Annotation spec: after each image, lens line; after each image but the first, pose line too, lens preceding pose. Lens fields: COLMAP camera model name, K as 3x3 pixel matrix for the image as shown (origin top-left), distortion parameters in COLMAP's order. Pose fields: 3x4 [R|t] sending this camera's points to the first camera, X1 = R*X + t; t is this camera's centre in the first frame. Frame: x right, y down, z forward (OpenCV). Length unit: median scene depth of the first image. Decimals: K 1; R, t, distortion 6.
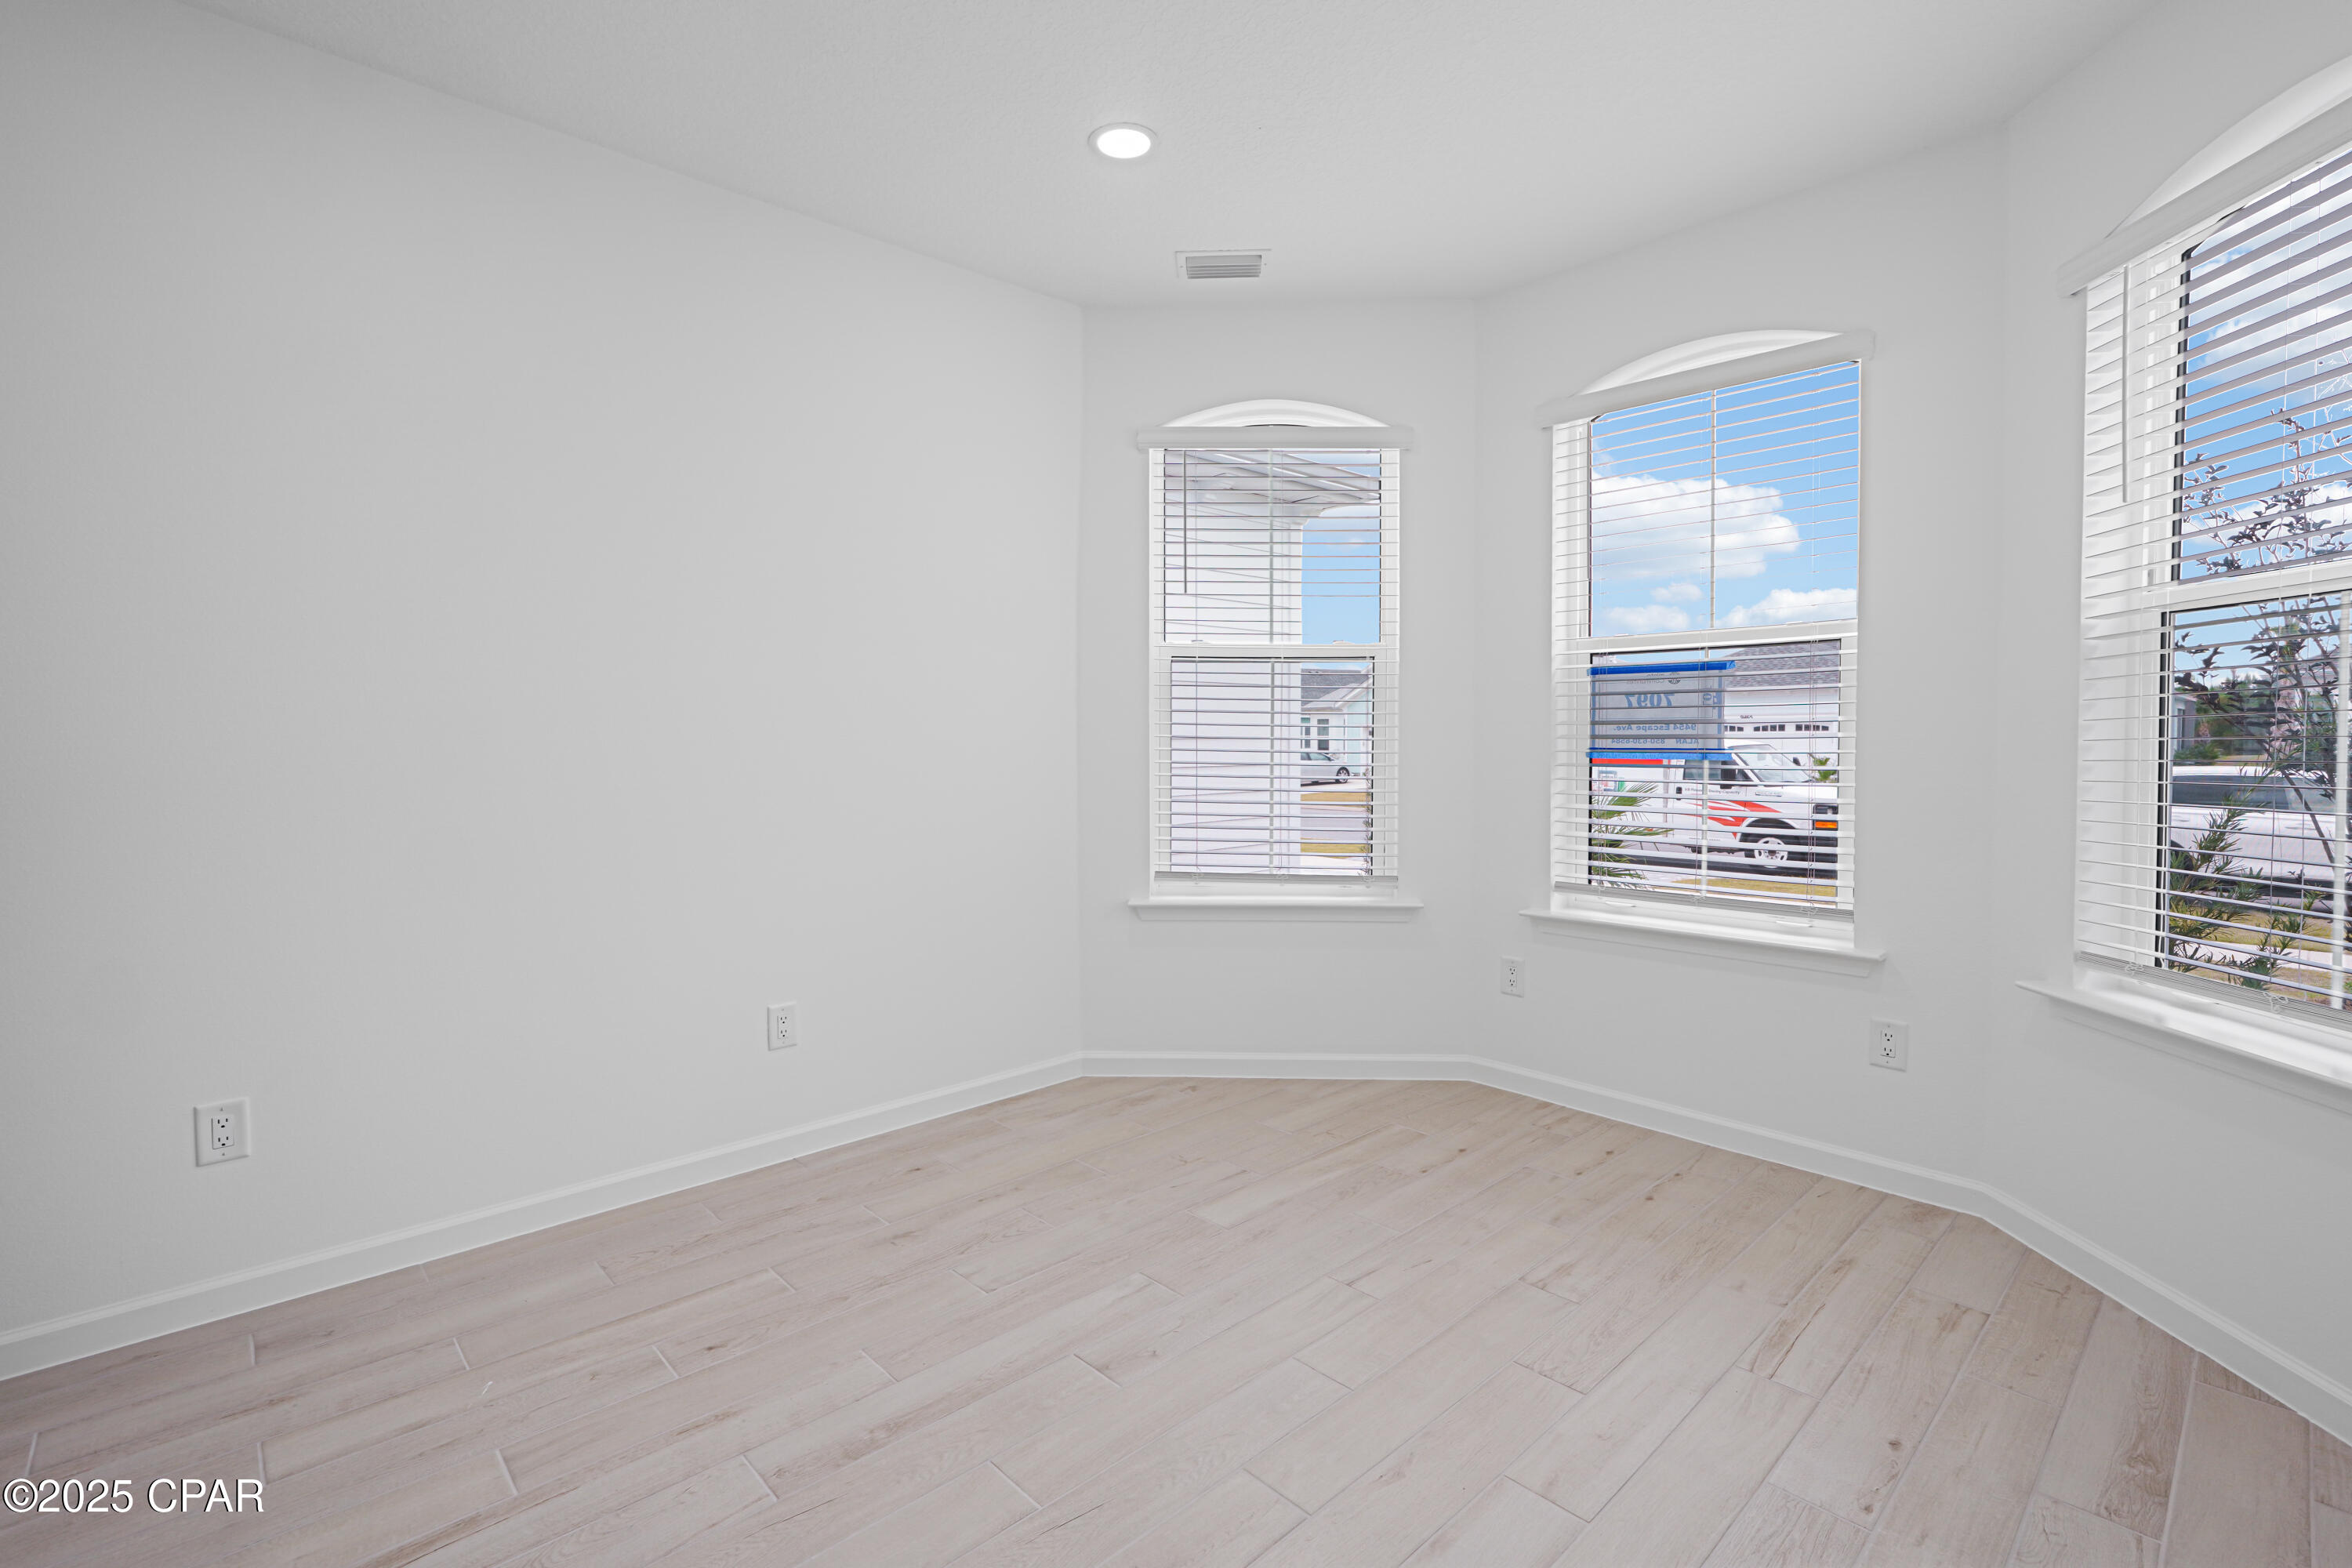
lens RADIAL K [[1090.2, 0, 1184.6], [0, 1090.2, 771.4], [0, 0, 1]] dist [-0.010931, 0.005710]
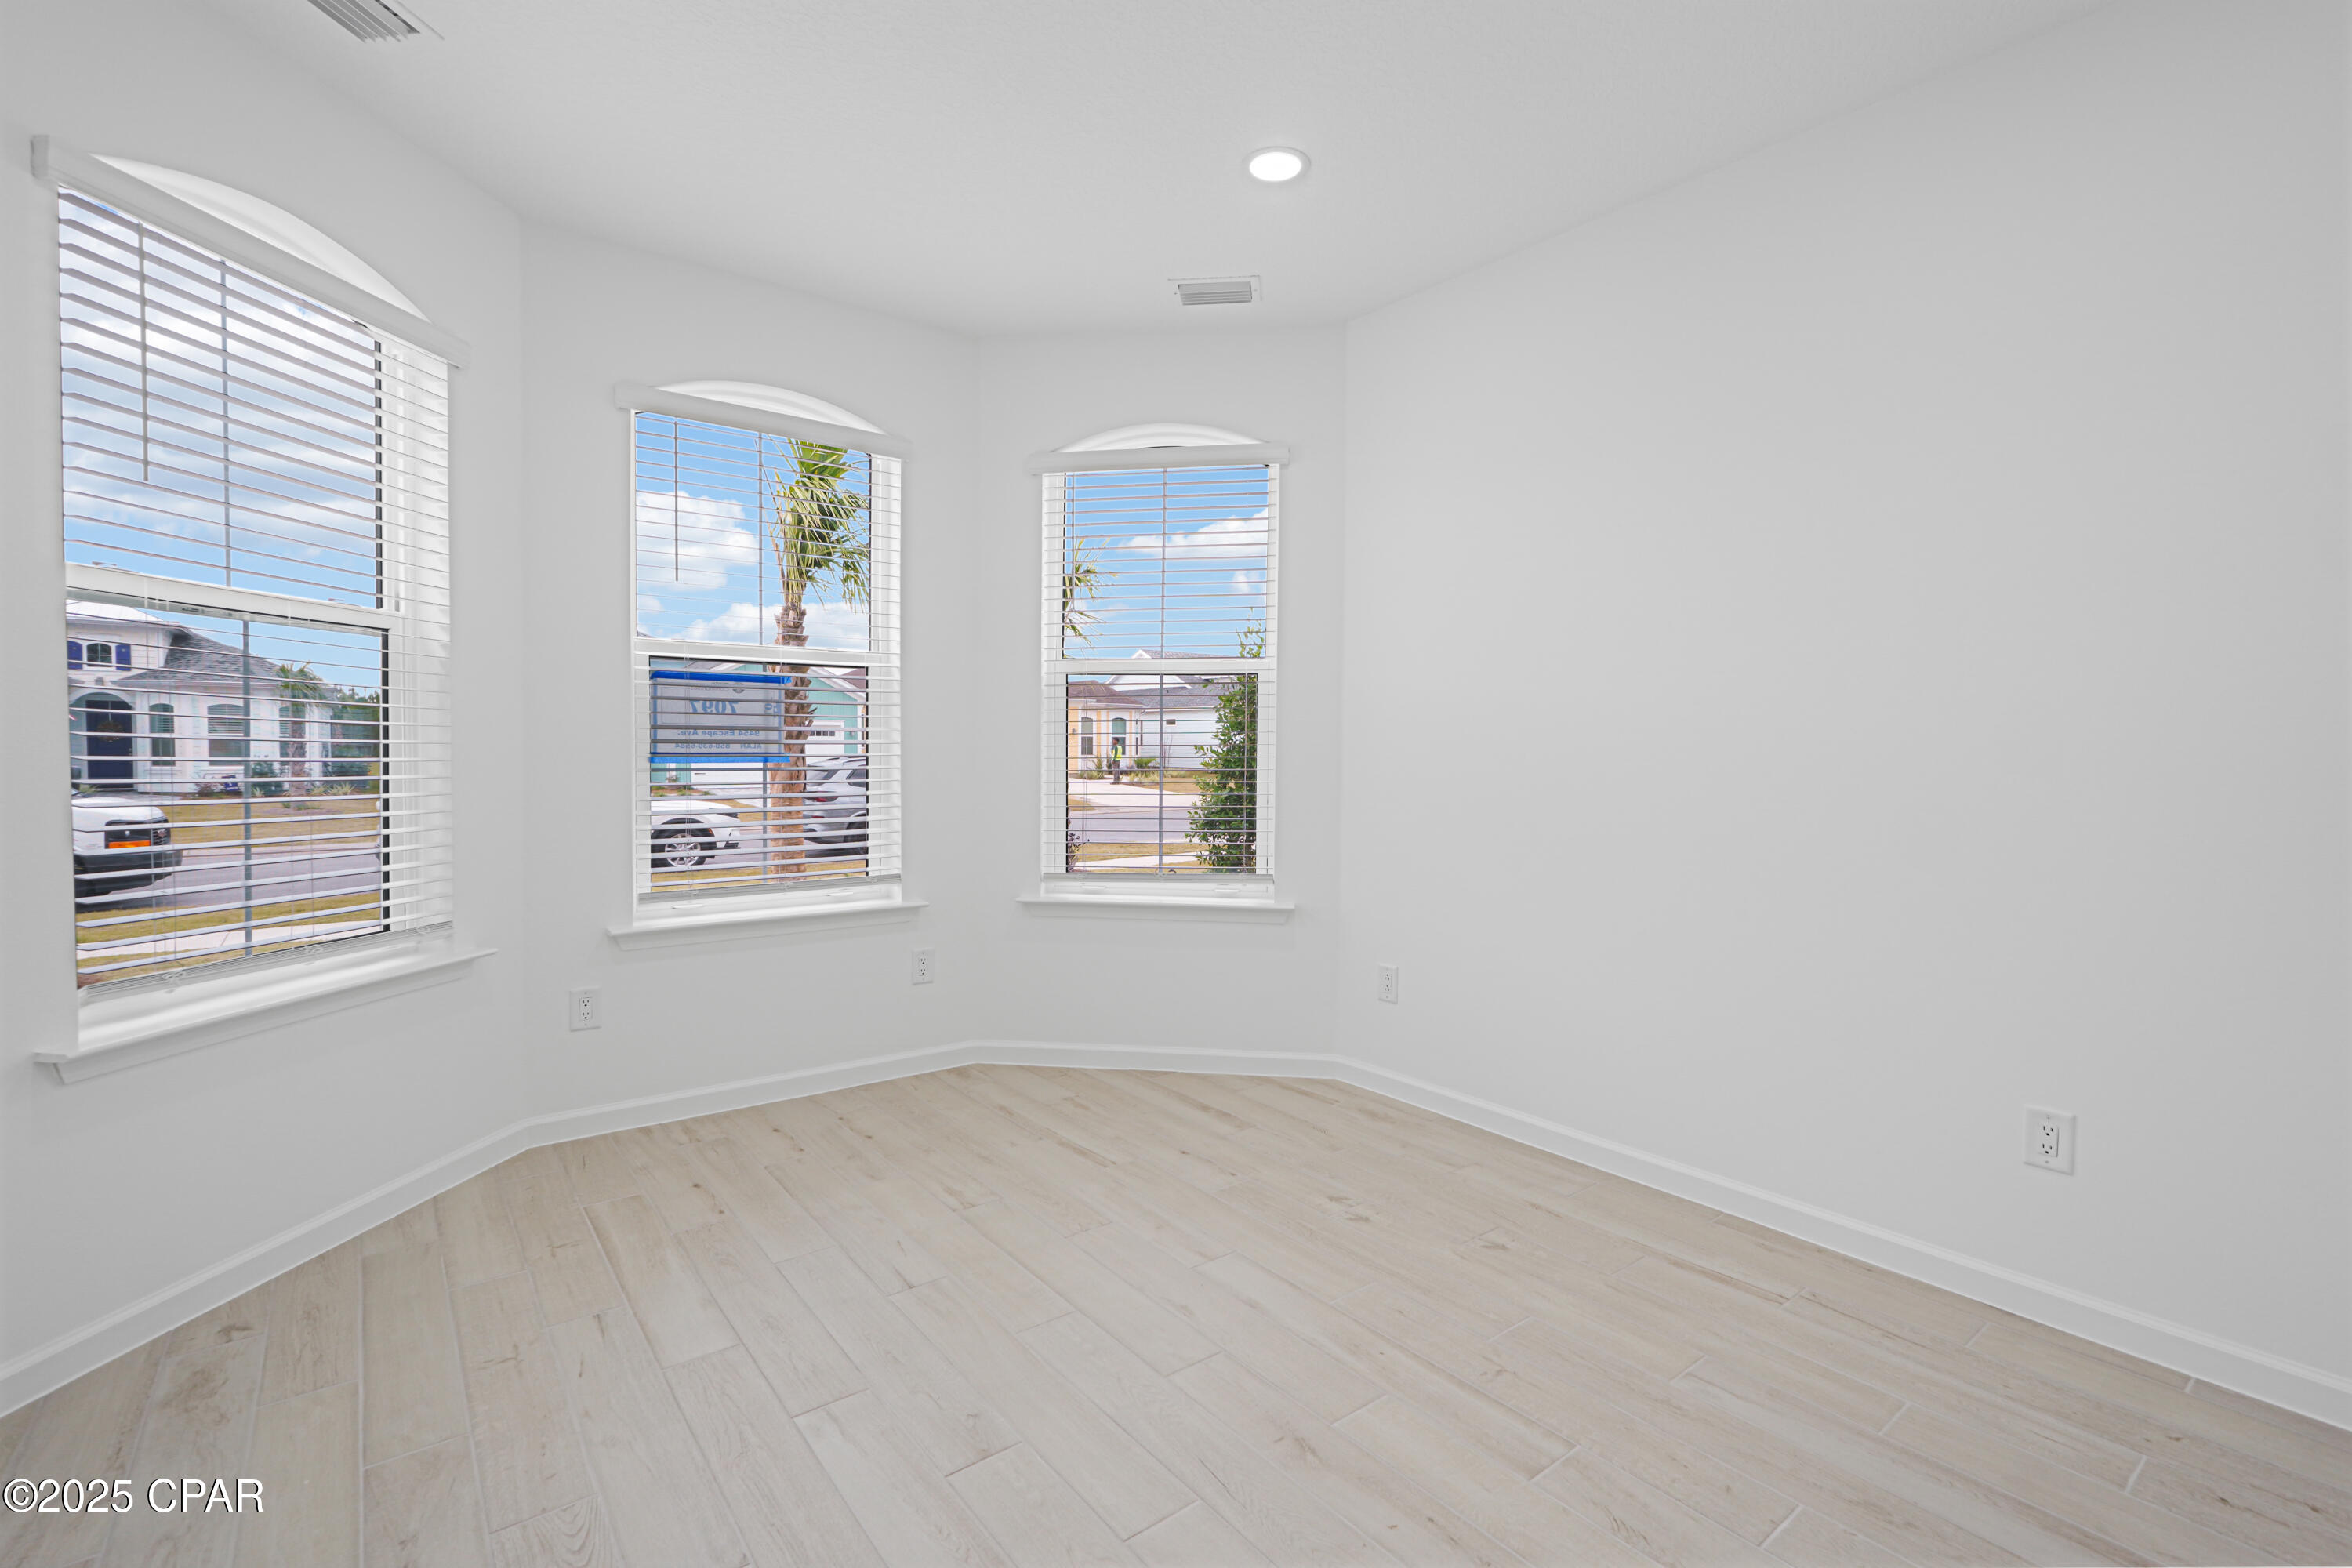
lens RADIAL K [[1090.2, 0, 1187.8], [0, 1090.2, 774.7], [0, 0, 1]] dist [-0.010931, 0.005710]
pose [[0.062066, -0.027827, 0.997684, -0.603909], [0.017939, 0.999481, 0.026762, -0.020268], [-0.997911, 0.016236, 0.062533, 0.487913]]
